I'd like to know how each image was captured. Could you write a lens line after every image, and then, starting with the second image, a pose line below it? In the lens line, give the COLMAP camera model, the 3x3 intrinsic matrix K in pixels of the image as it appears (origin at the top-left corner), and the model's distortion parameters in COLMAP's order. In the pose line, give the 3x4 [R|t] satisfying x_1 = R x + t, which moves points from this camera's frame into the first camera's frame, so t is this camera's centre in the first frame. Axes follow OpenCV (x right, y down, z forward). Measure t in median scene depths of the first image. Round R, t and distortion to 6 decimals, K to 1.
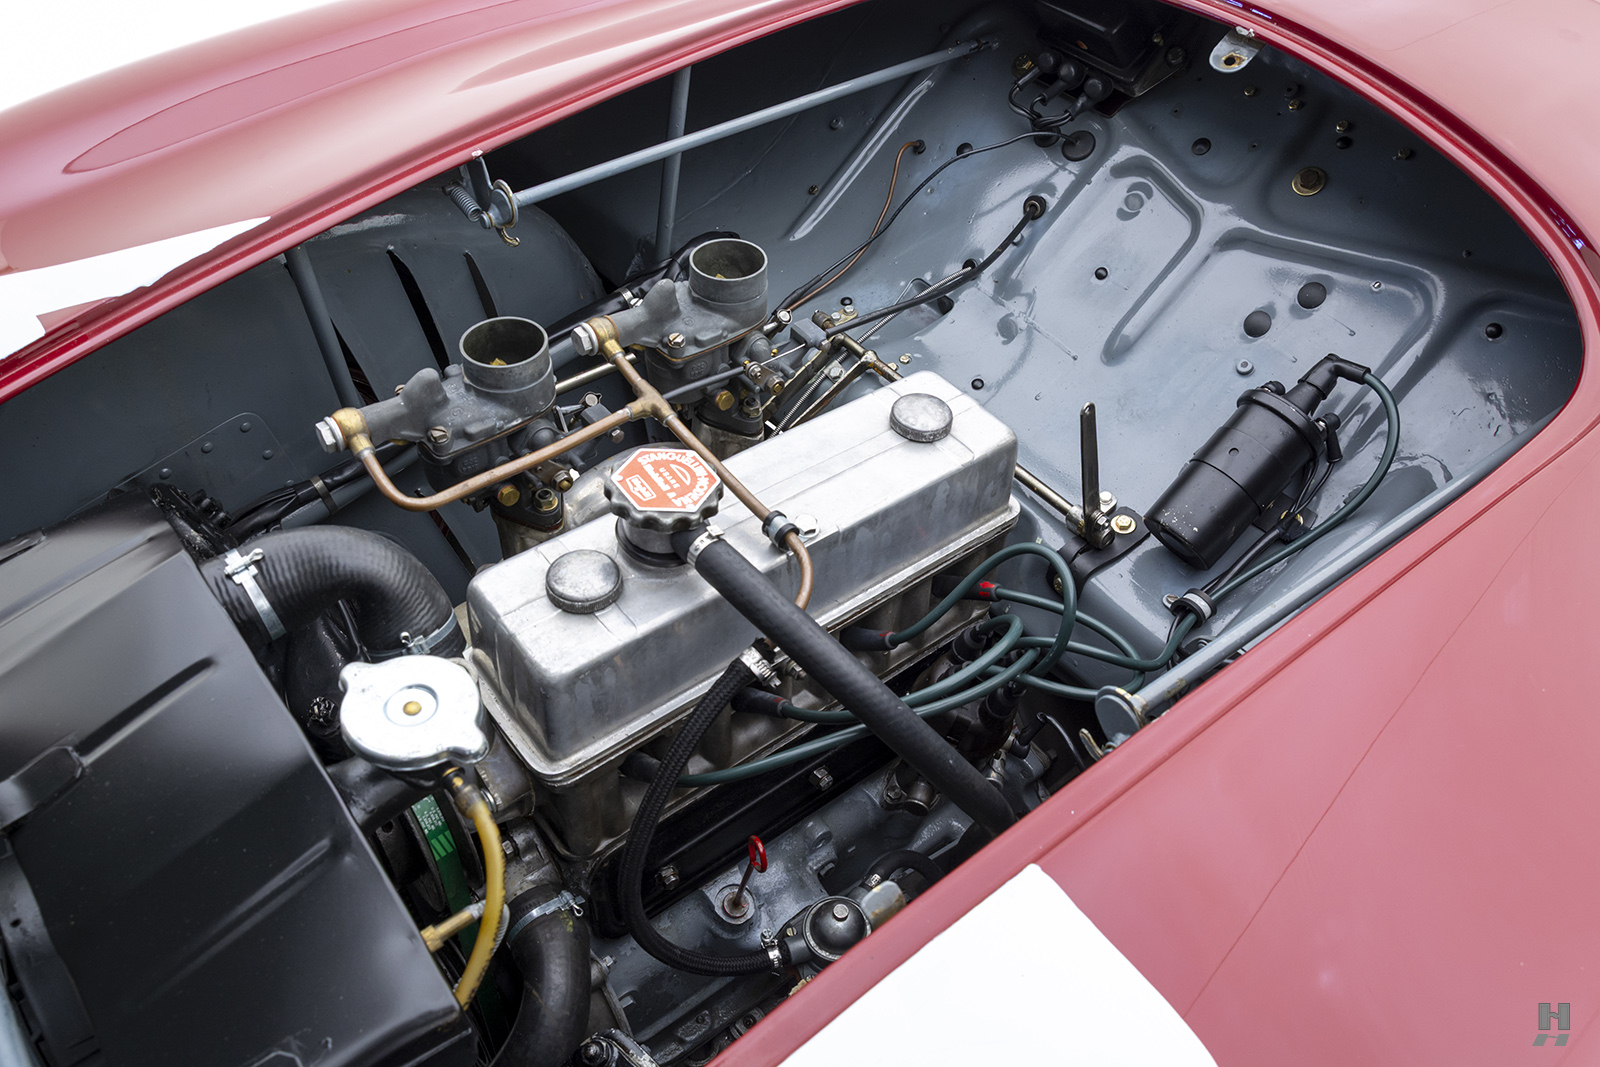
lens RADIAL K [[1206.2, 0, 801.3], [0, 1206.2, 538.7], [0, 0, 1]] dist [0.002088, -0.000480]
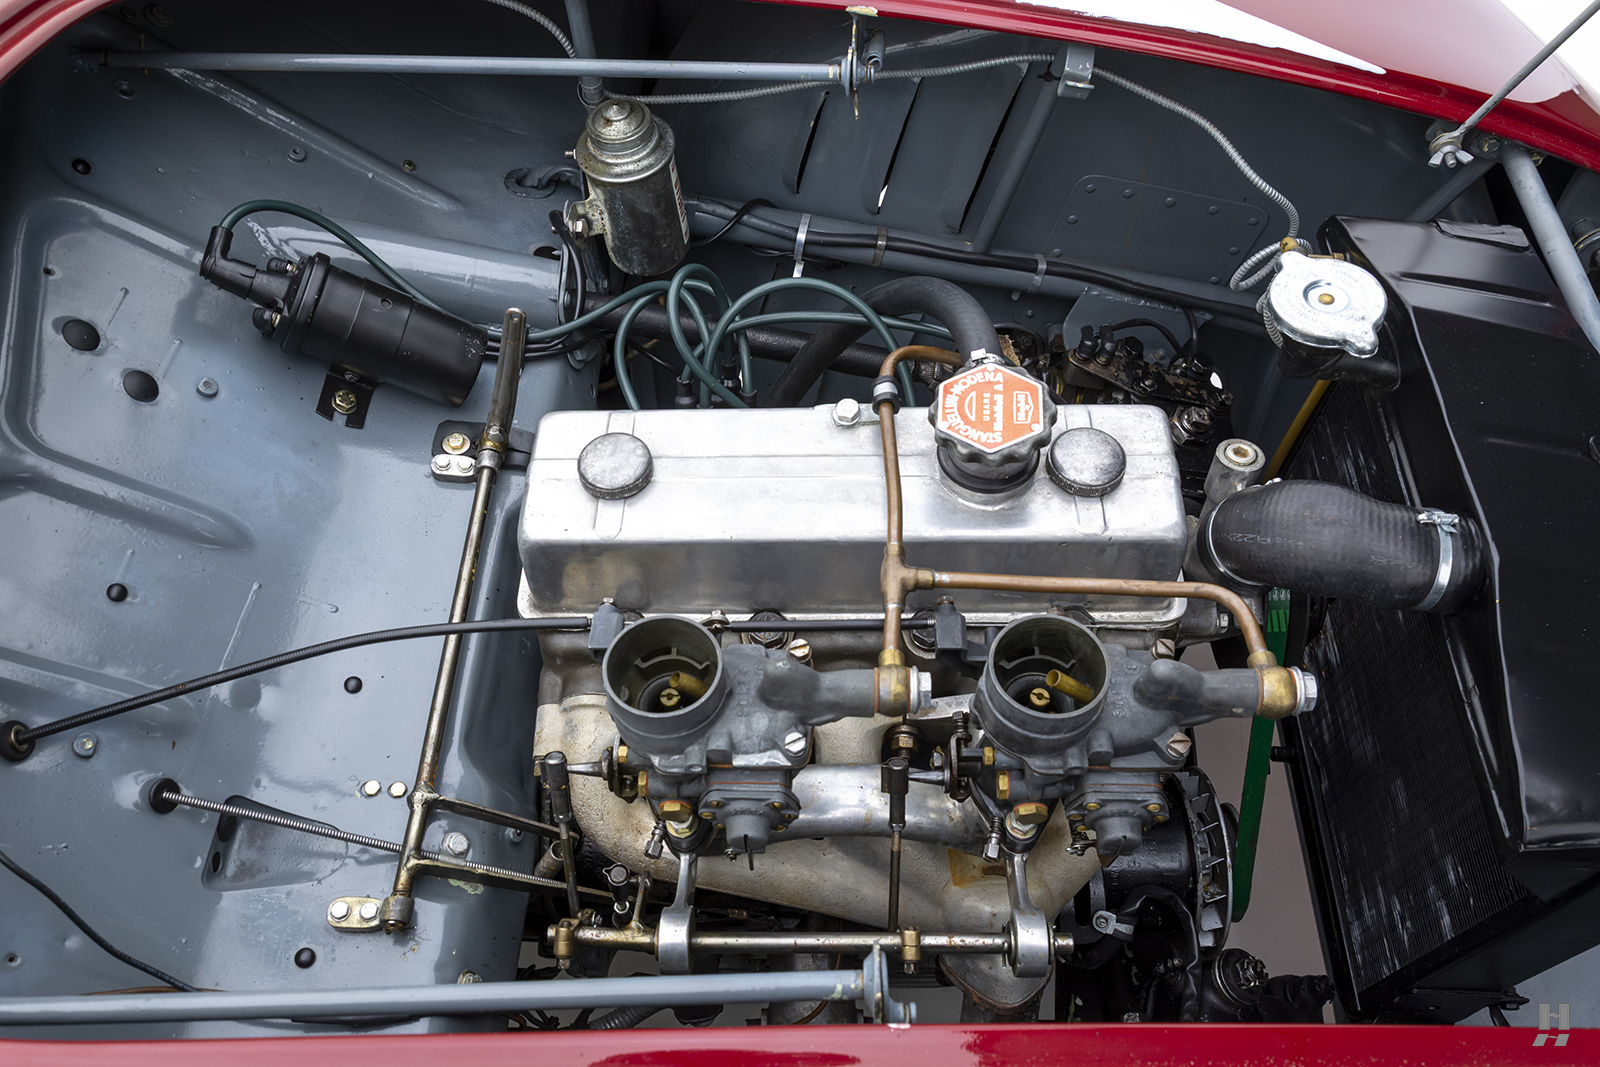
lens RADIAL K [[1206.2, 0, 801.3], [0, 1206.2, 538.7], [0, 0, 1]] dist [0.002088, -0.000480]
pose [[-0.766740, -0.553476, 0.325228, -0.352096], [0.440091, -0.084353, 0.893982, -0.934981], [-0.467364, 0.828582, 0.308257, 0.850950]]
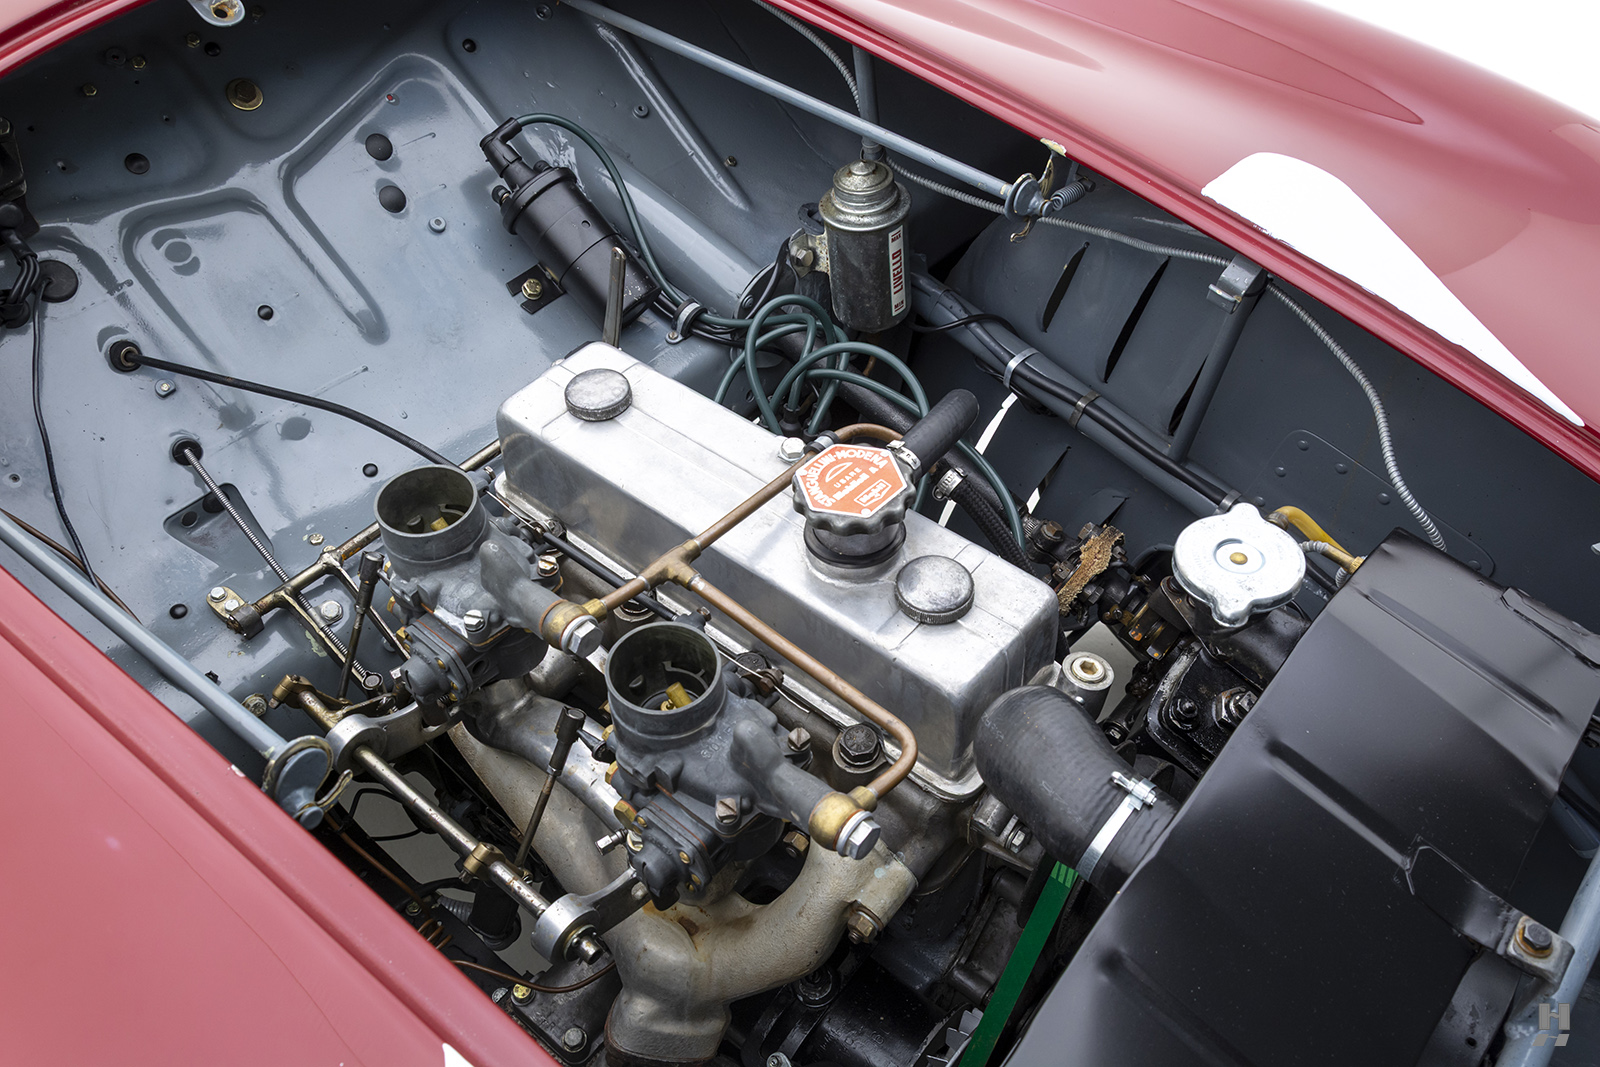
lens RADIAL K [[1252.5, 0, 800.0], [0, 1252.5, 533.5], [0, 0, 1]] dist [0.031809, 0.007784]
pose [[-0.191796, -0.752079, 0.630549, -0.742530], [0.702044, 0.343824, 0.623634, -0.663525], [-0.685819, 0.562284, 0.462049, 0.586640]]
